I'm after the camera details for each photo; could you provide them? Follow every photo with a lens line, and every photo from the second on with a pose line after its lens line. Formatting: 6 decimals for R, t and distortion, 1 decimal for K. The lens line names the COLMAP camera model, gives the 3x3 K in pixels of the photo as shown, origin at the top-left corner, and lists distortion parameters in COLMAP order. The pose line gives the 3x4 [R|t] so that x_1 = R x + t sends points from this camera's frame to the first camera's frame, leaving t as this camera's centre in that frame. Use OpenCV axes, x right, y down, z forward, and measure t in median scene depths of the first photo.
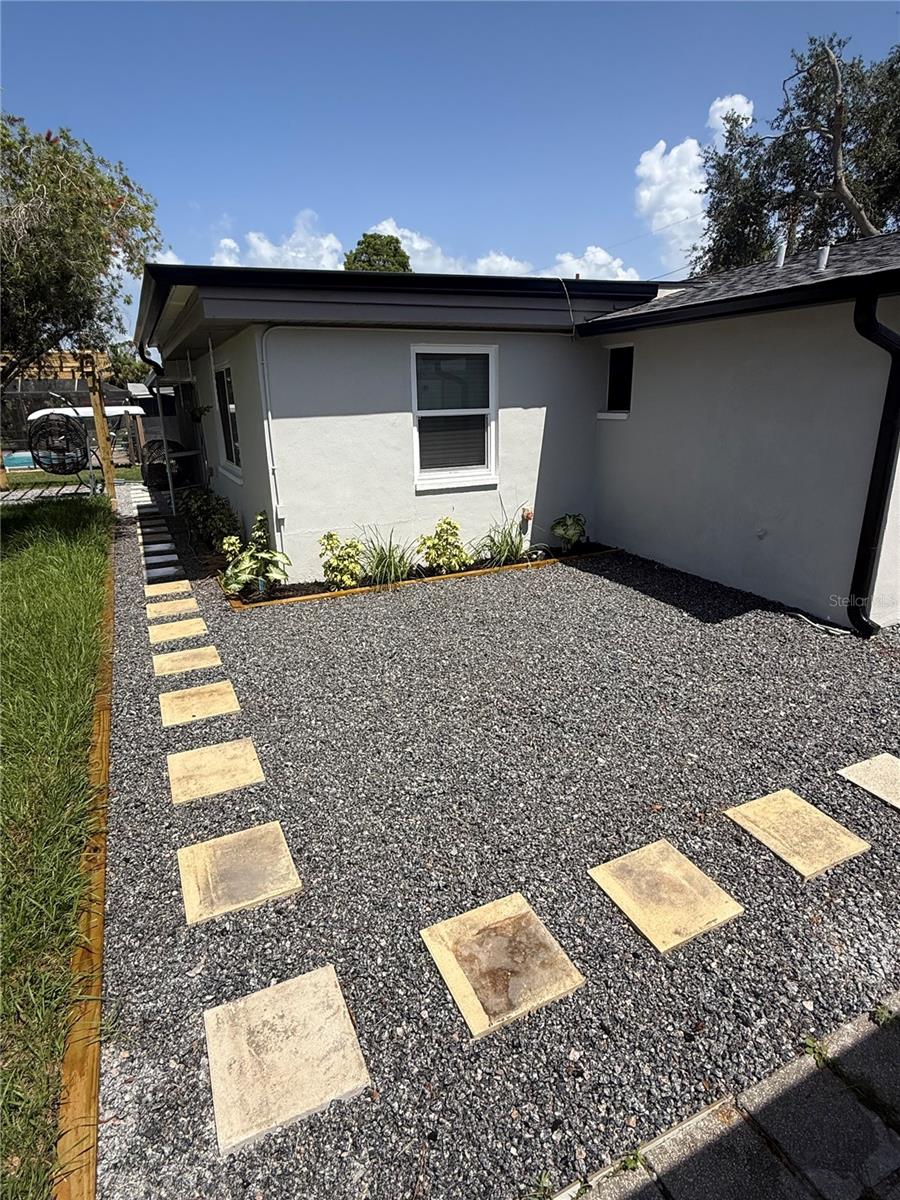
lens RADIAL K [[626.4, 0, 450.0], [0, 626.4, 600.0], [0, 0, 1]] dist [-0.013386, -0.000374]
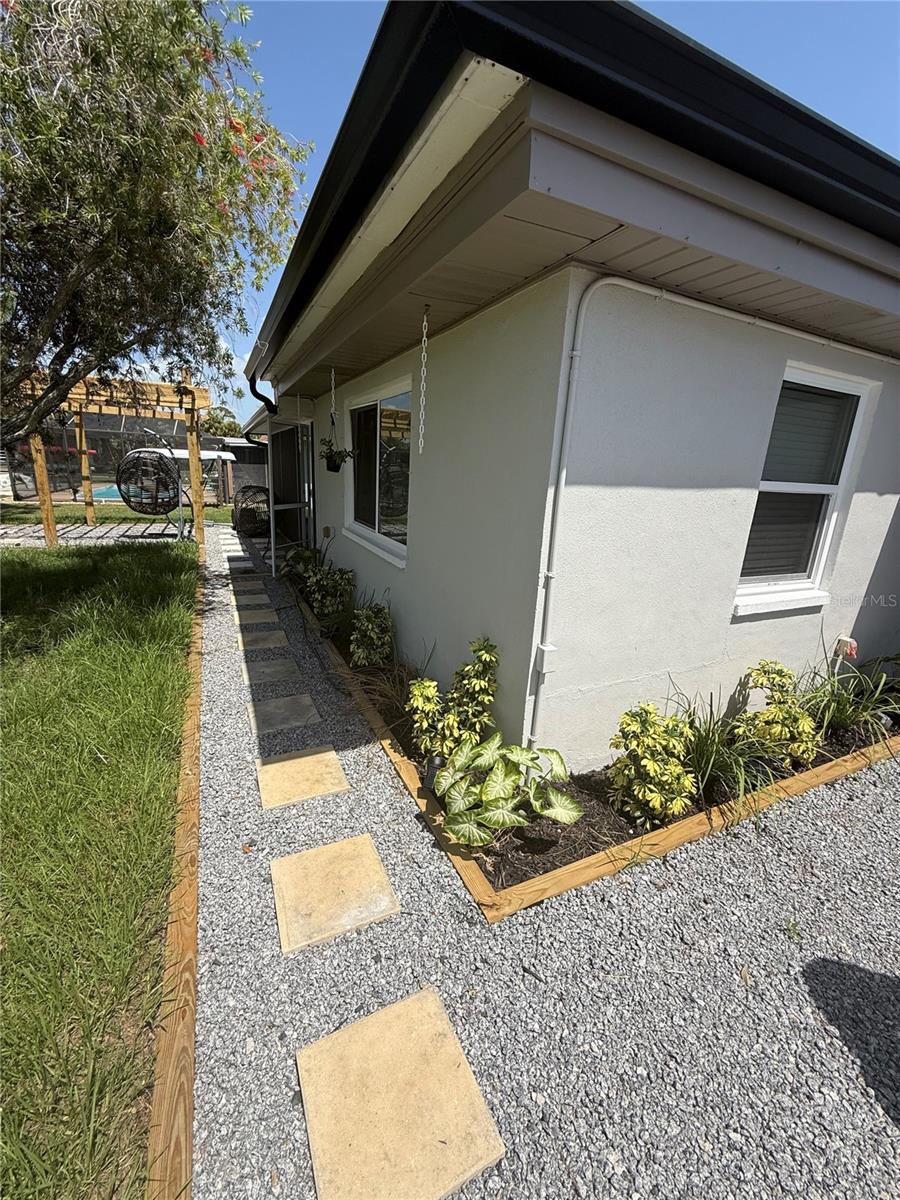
lens RADIAL K [[478.2, 0, 450.0], [0, 478.2, 600.0], [0, 0, 1]] dist [-0.002172, -0.000368]
pose [[0.997335, 0.072915, 0.002431, -0.173473], [-0.072754, 0.996509, -0.040946, -0.082144], [-0.005408, 0.040660, 0.999158, 0.301316]]
